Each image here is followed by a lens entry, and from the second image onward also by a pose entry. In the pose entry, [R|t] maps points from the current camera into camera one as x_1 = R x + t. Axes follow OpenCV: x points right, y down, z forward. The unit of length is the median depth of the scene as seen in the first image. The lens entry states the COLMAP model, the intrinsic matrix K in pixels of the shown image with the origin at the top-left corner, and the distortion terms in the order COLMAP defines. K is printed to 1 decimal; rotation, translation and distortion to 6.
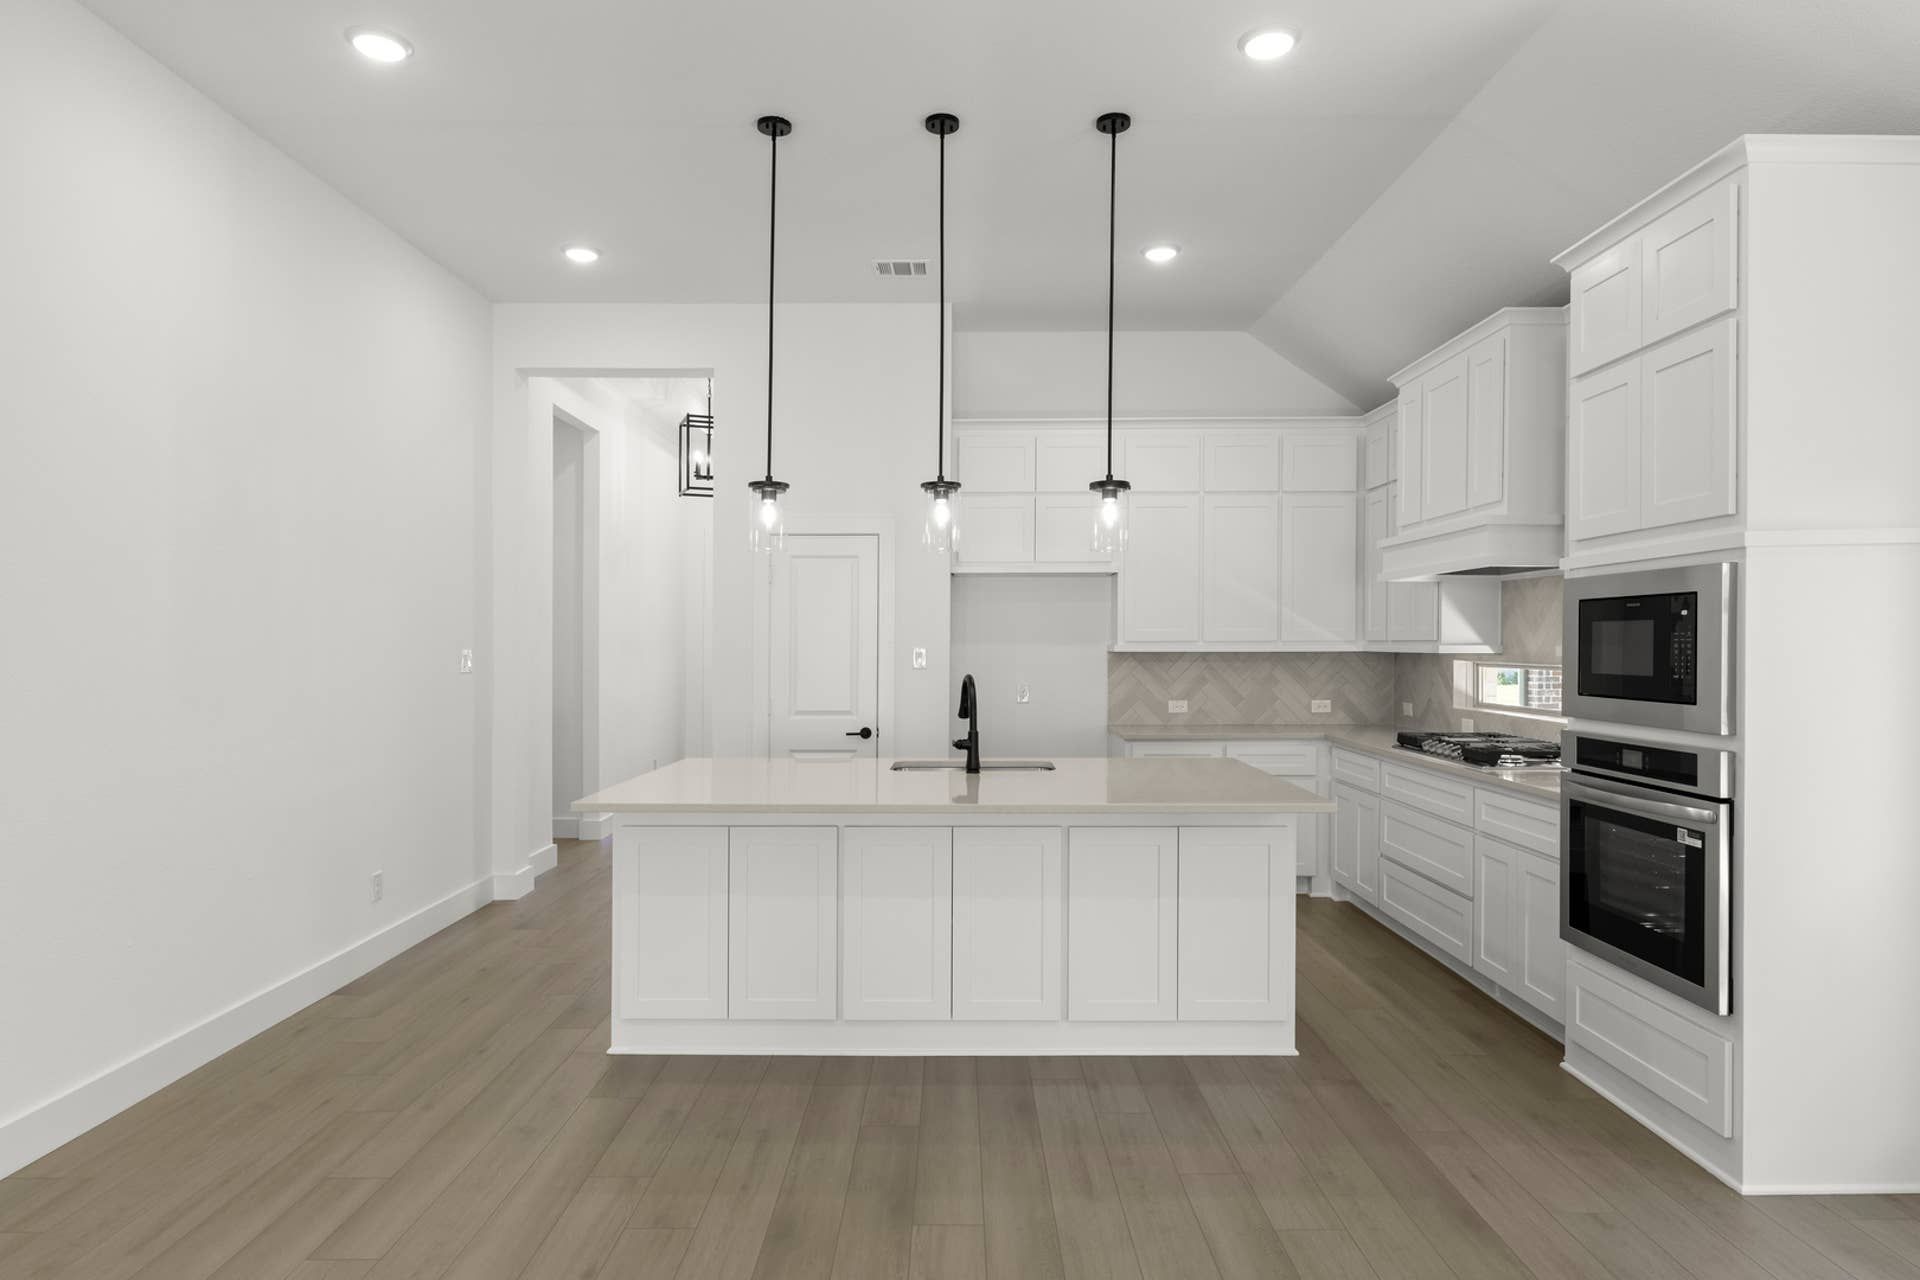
lens RADIAL K [[1087.1, 0, 961.0], [0, 1087.1, 638.6], [0, 0, 1]] dist [-0.003176, 0.006318]
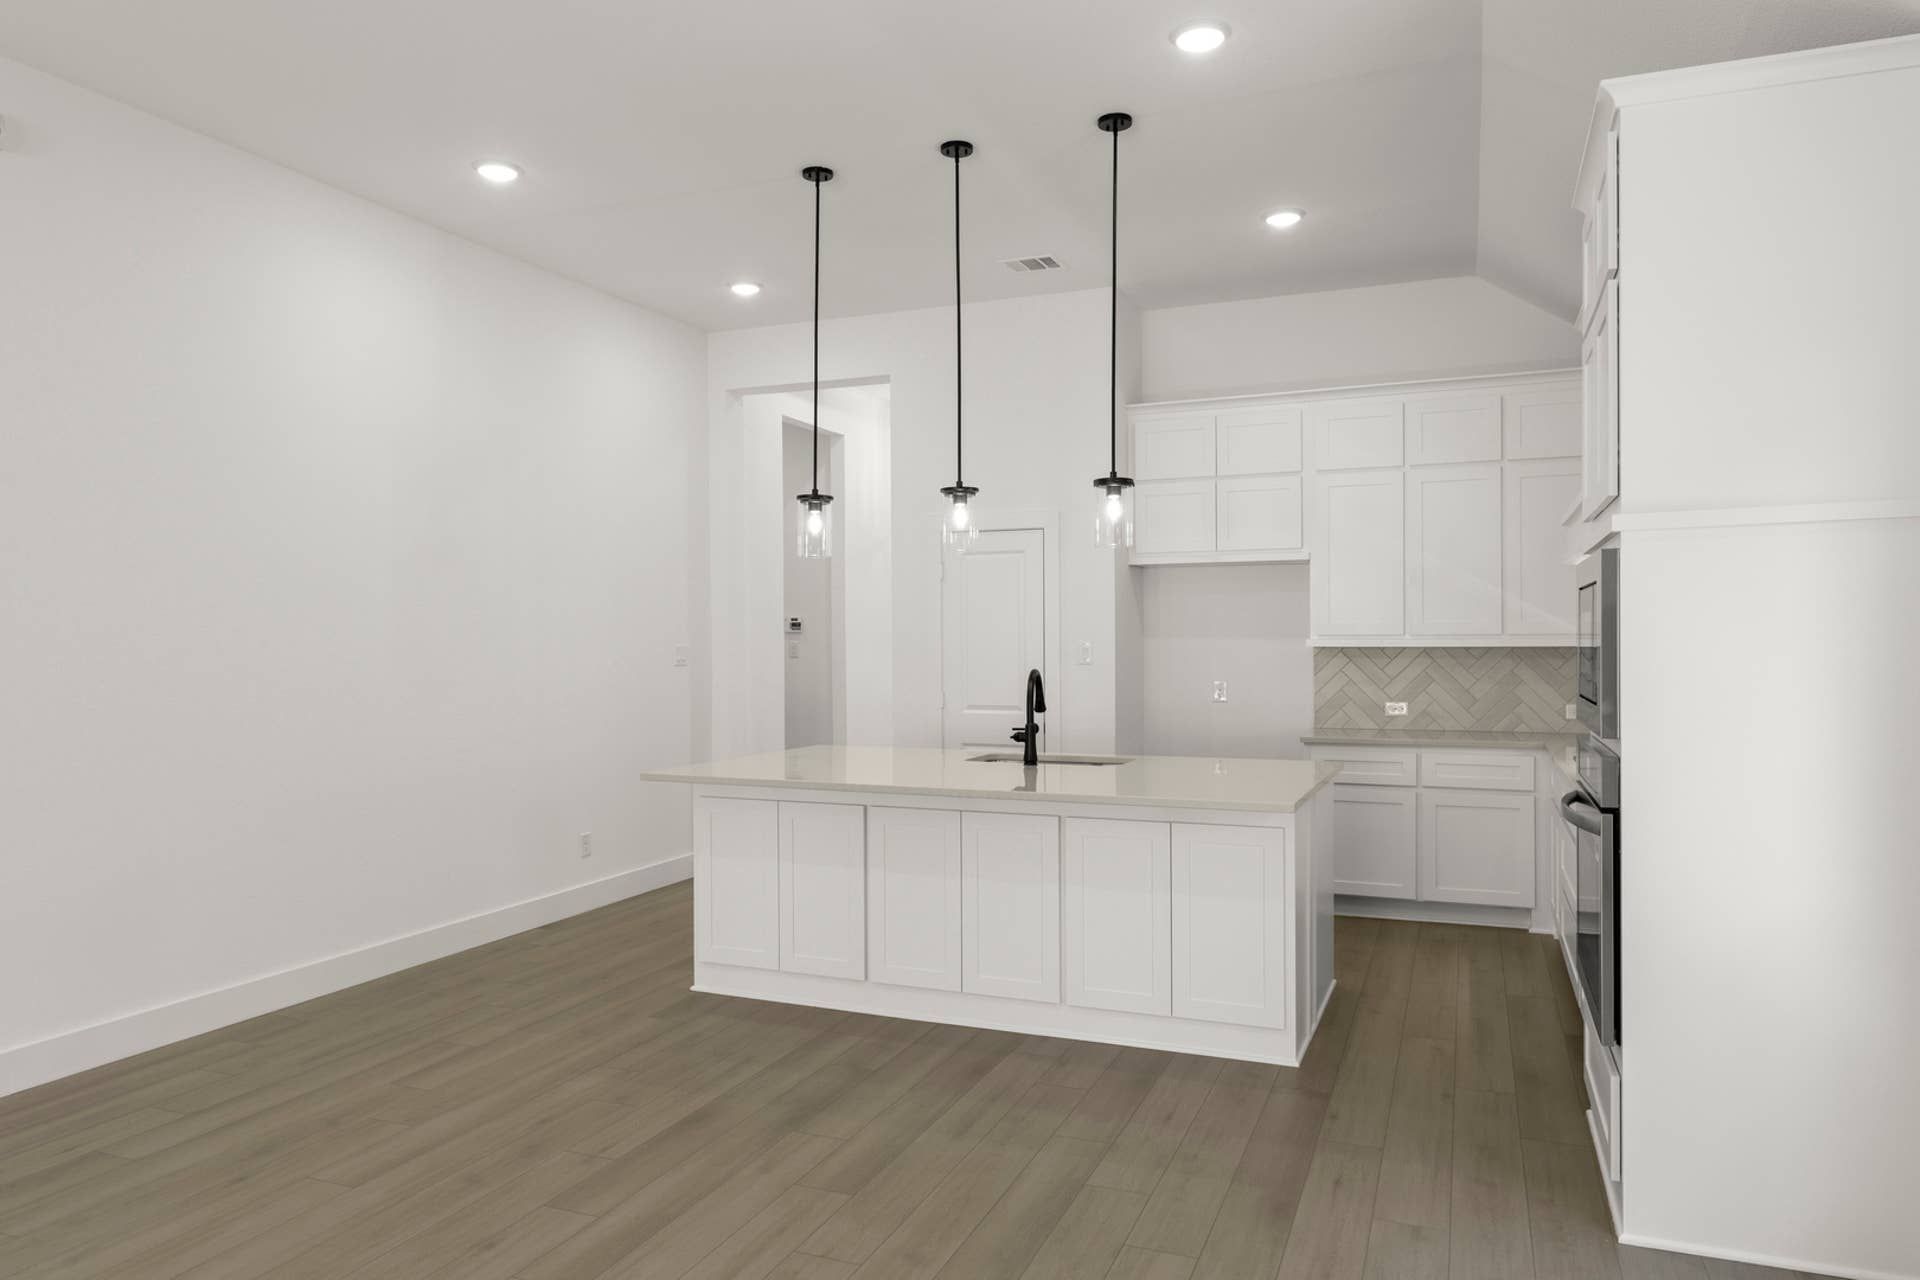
lens RADIAL K [[1255.2, 0, 961.9], [0, 1255.2, 642.5], [0, 0, 1]] dist [0.007115, -0.000471]
pose [[0.923758, -0.001862, -0.382972, 0.441167], [0.005185, 0.999957, 0.007646, -0.001761], [0.382942, -0.009048, 0.923728, -0.129877]]
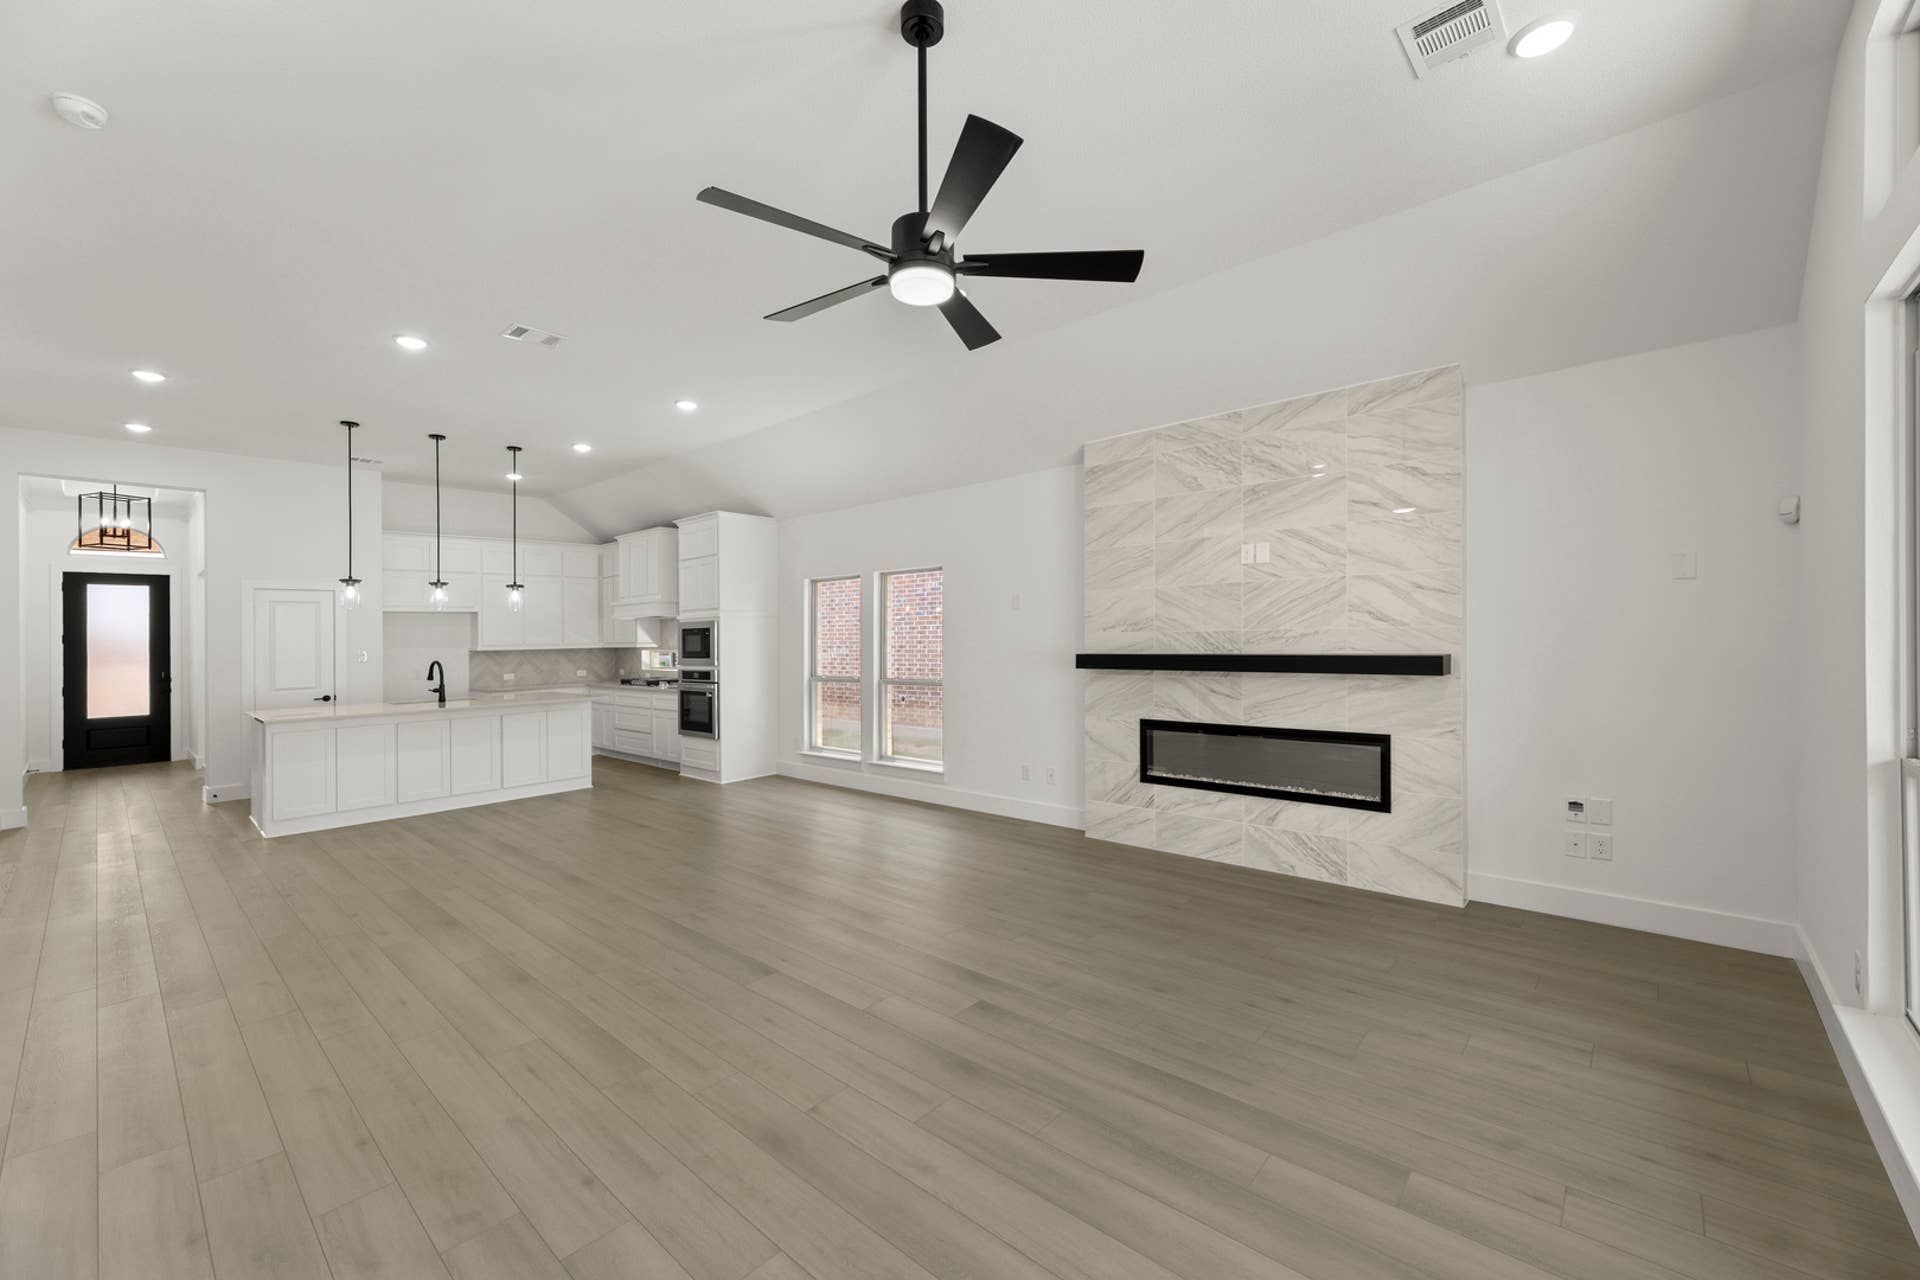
lens RADIAL K [[776.6, 0, 968.9], [0, 776.6, 623.0], [0, 0, 1]] dist [0.009478, 0.000169]
pose [[0.670569, 0.000114, 0.741847, -0.517176], [0.016851, 0.999740, -0.015385, -0.002822], [-0.741656, 0.022818, 0.670392, -1.060642]]
